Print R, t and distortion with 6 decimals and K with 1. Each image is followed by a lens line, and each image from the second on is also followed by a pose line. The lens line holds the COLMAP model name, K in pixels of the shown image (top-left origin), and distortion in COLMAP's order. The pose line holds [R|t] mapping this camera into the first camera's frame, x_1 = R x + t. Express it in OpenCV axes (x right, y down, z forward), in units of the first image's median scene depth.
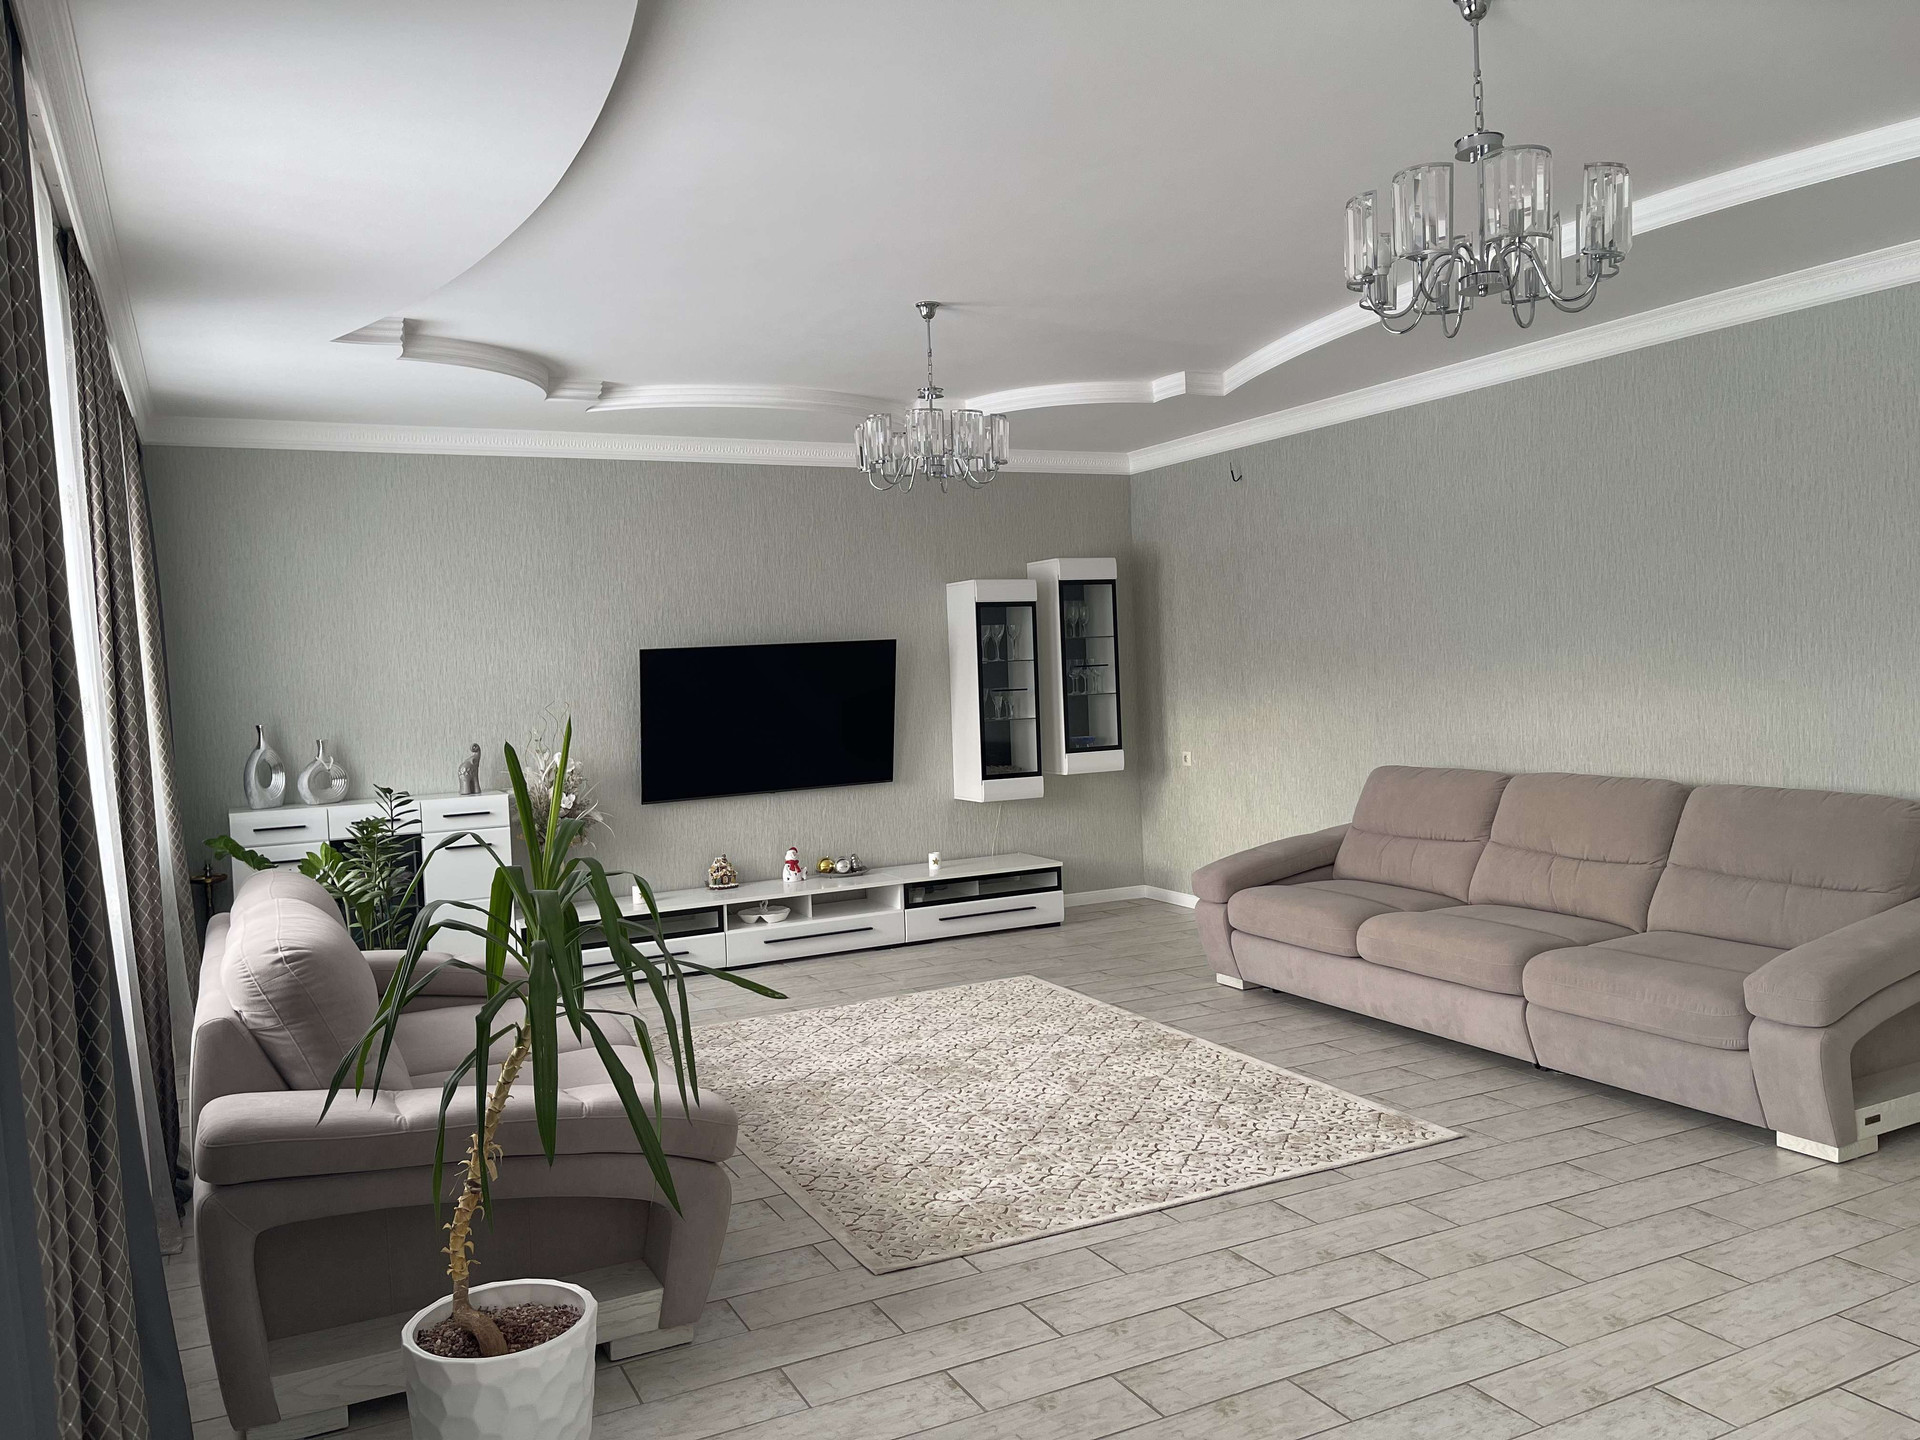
lens RADIAL K [[1453.1, 0, 957.9], [0, 1453.1, 727.1], [0, 0, 1]] dist [0.045096, -0.022132]
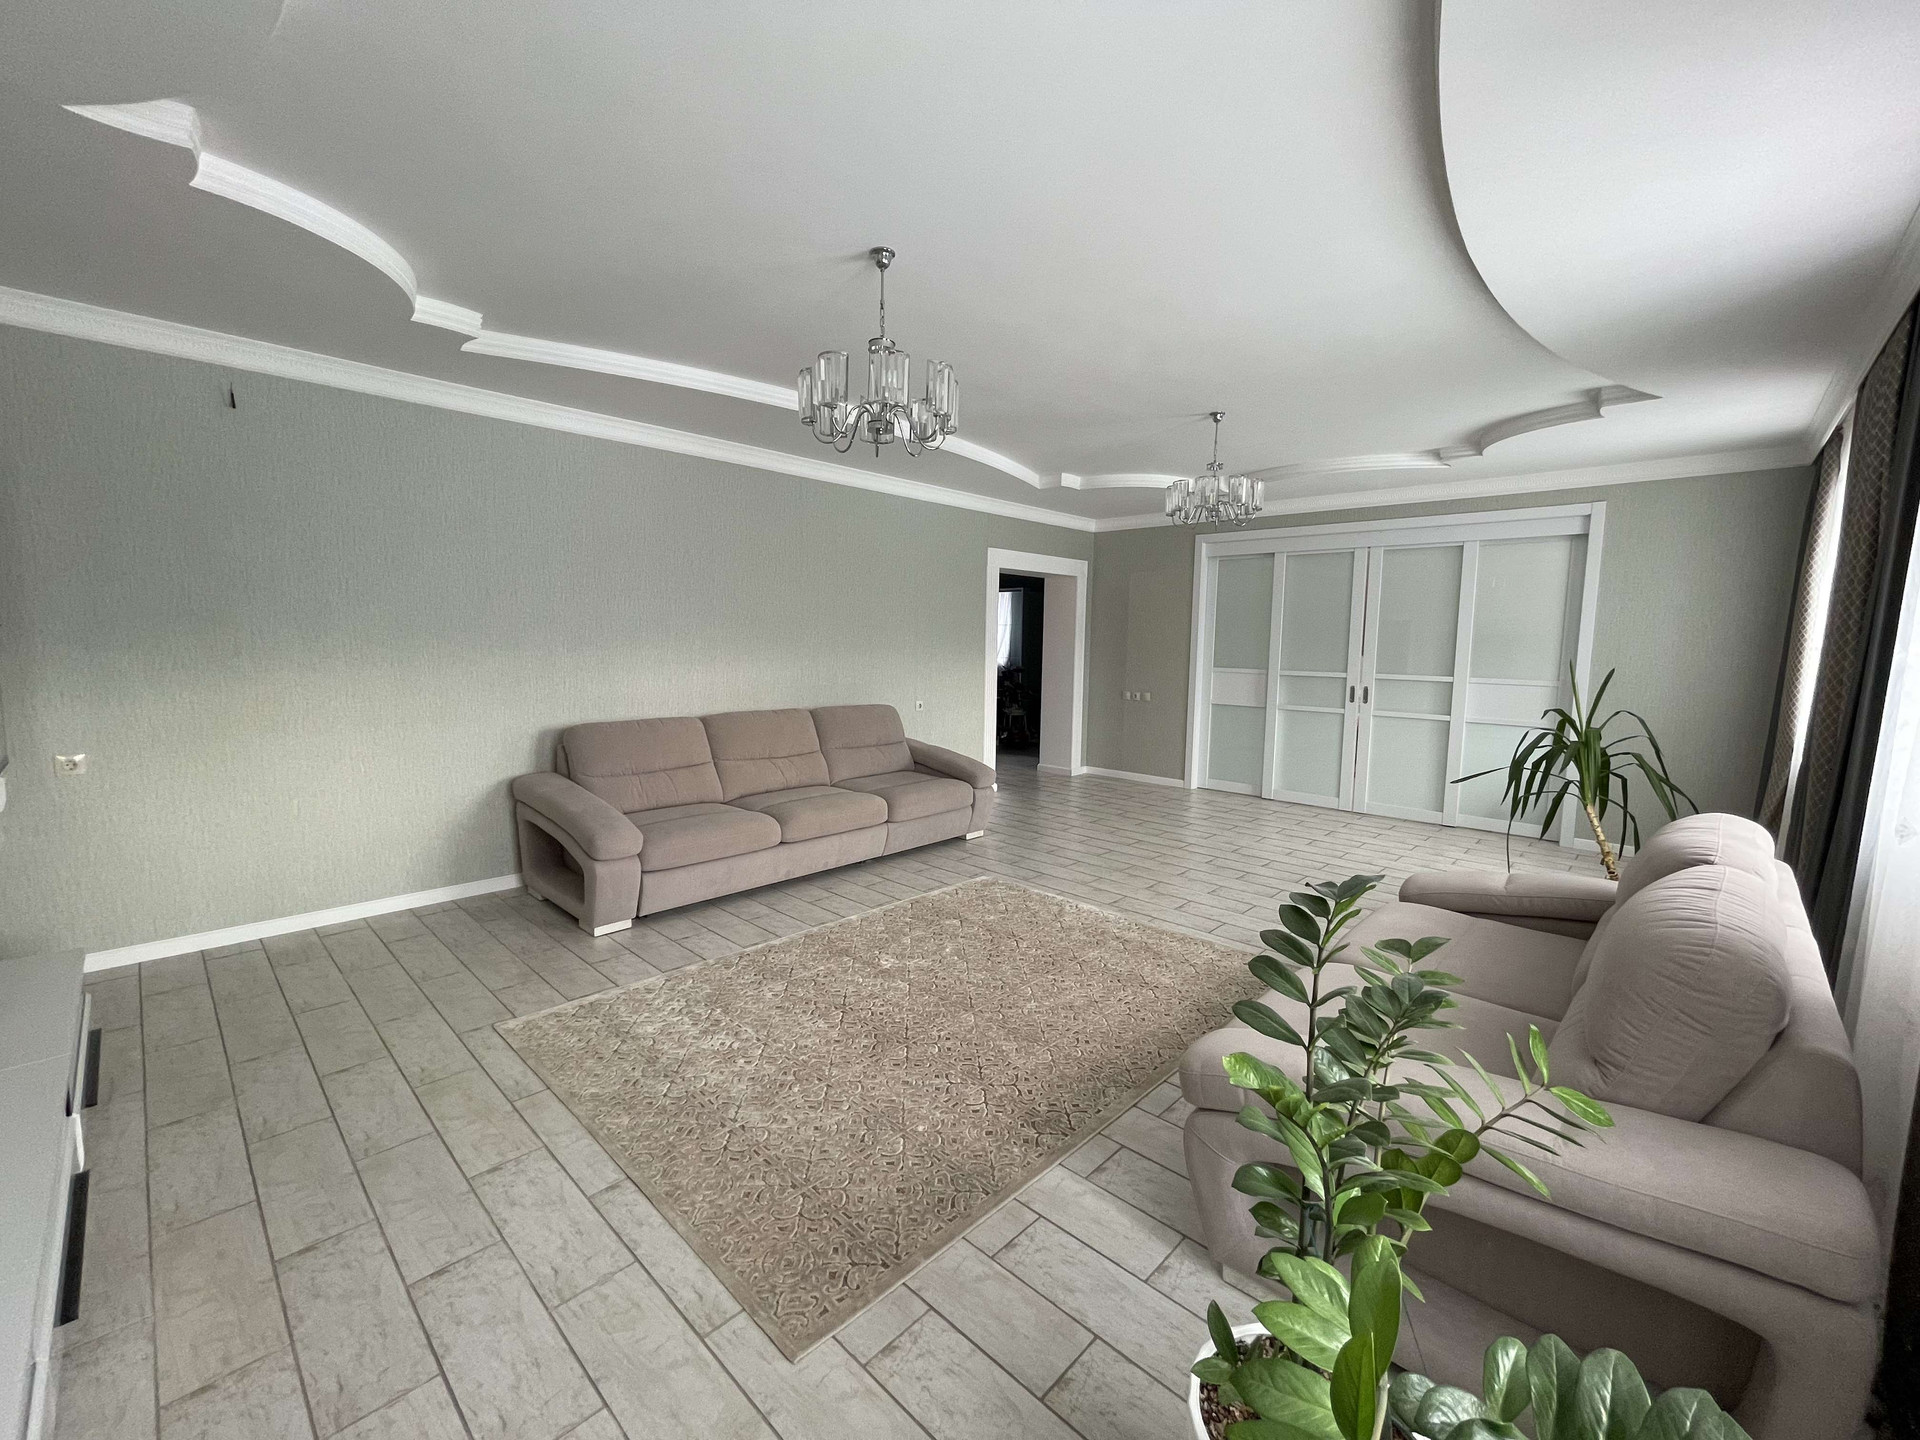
lens RADIAL K [[781.8, 0, 956.1], [0, 781.8, 721.7], [0, 0, 1]] dist [-0.010159, 0.001205]
pose [[-0.337869, -0.057652, 0.939426, -0.651786], [0.045814, 0.995932, 0.077597, -0.017890], [-0.940077, 0.069257, -0.333853, 1.407342]]
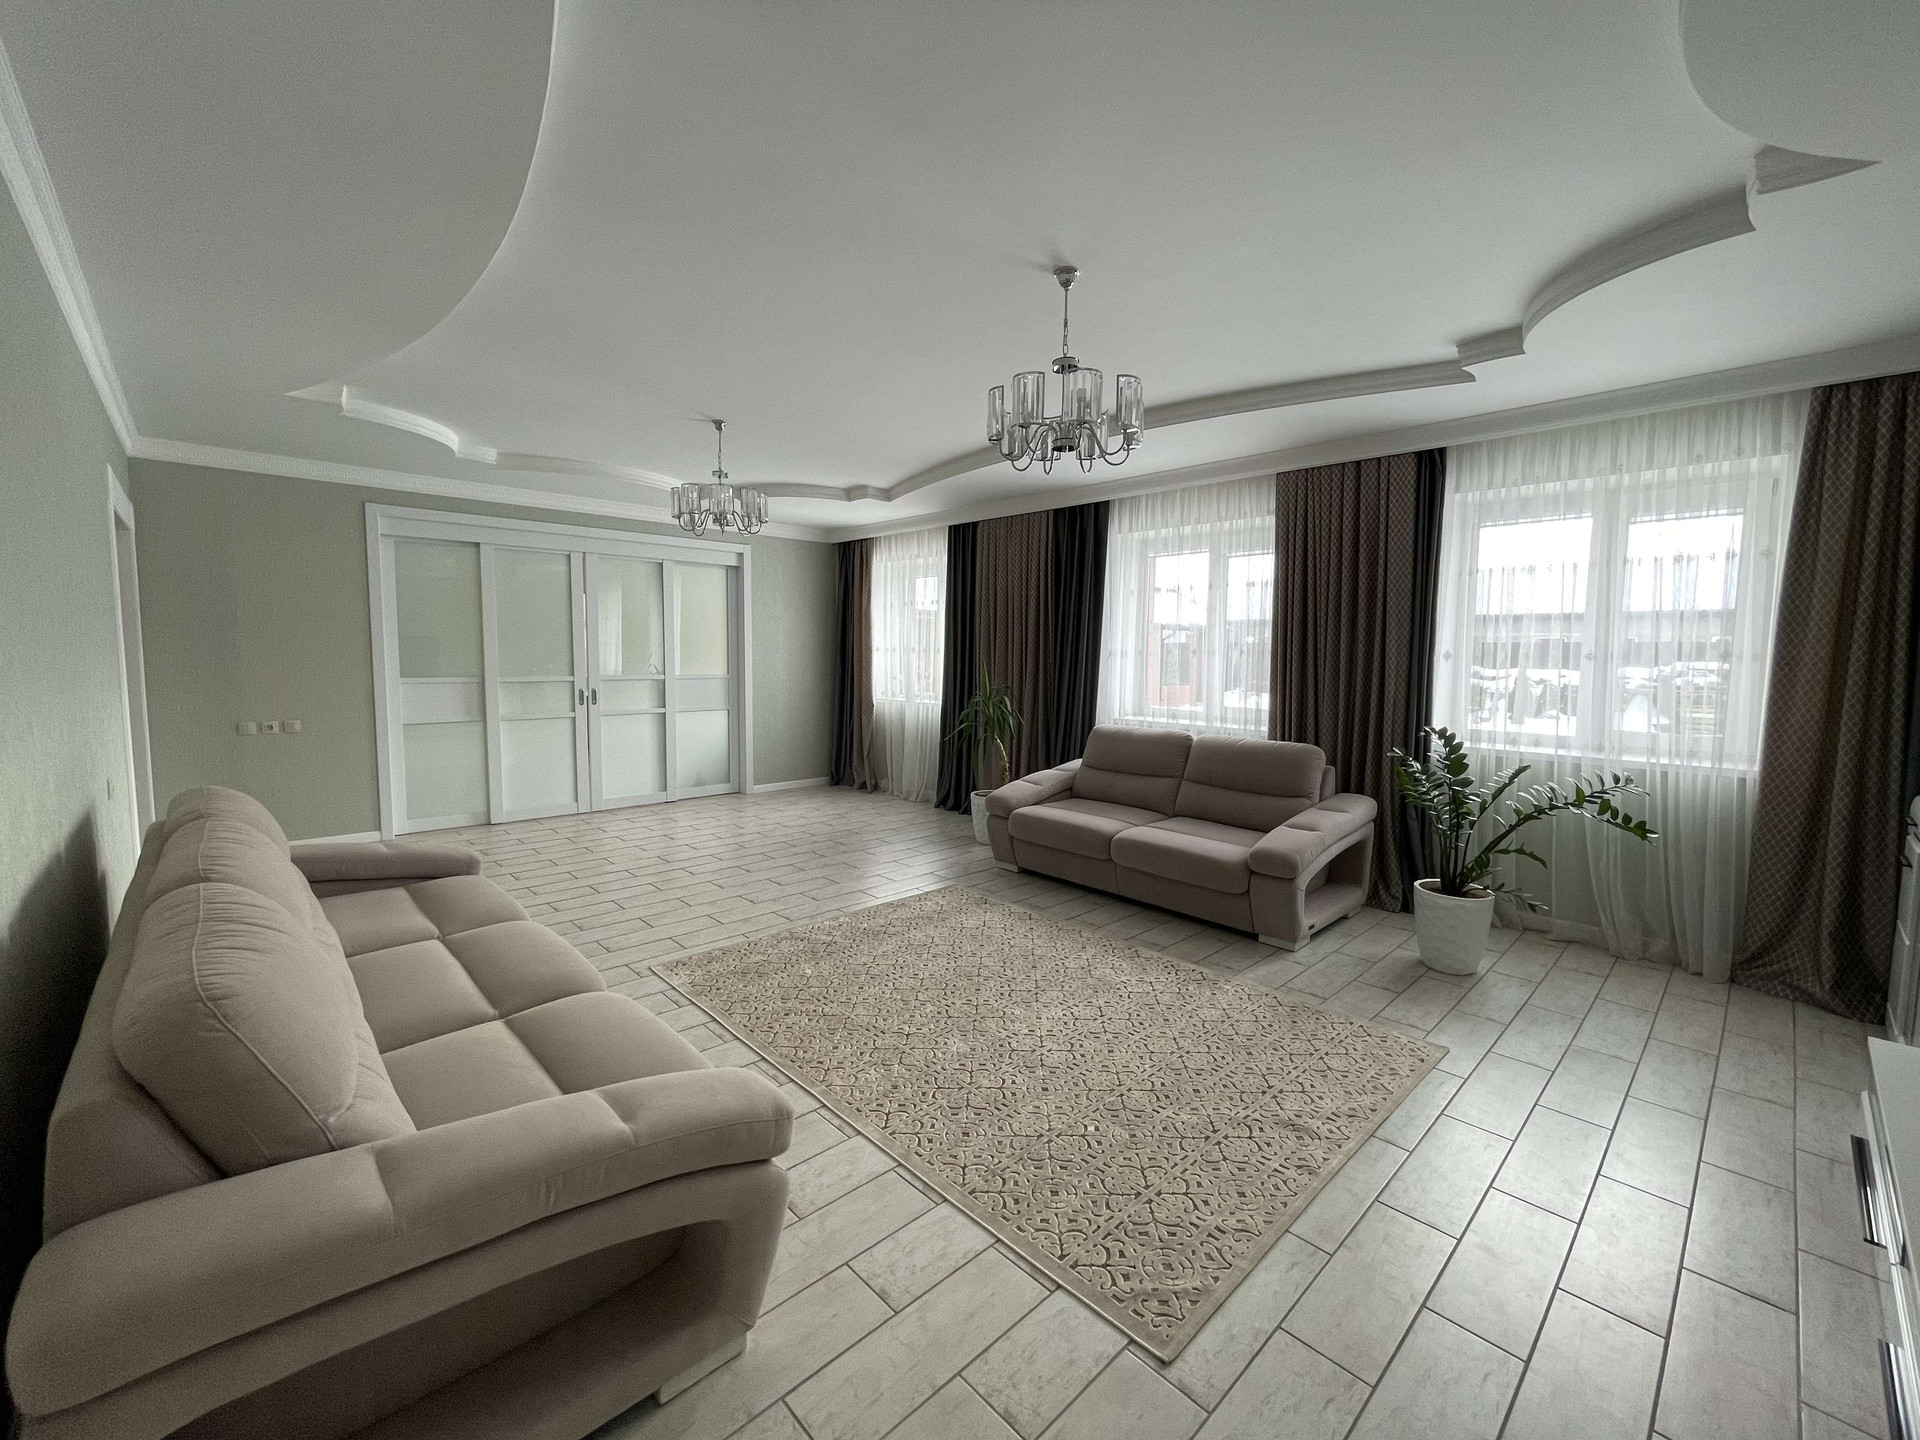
lens RADIAL K [[781.8, 0, 961.8], [0, 781.8, 711.1], [0, 0, 1]] dist [-0.010159, 0.001205]
pose [[-0.956934, 0.057184, -0.284619, 0.248907], [0.019190, 0.990724, 0.134530, -0.082082], [0.289672, 0.123274, -0.949154, 1.846470]]
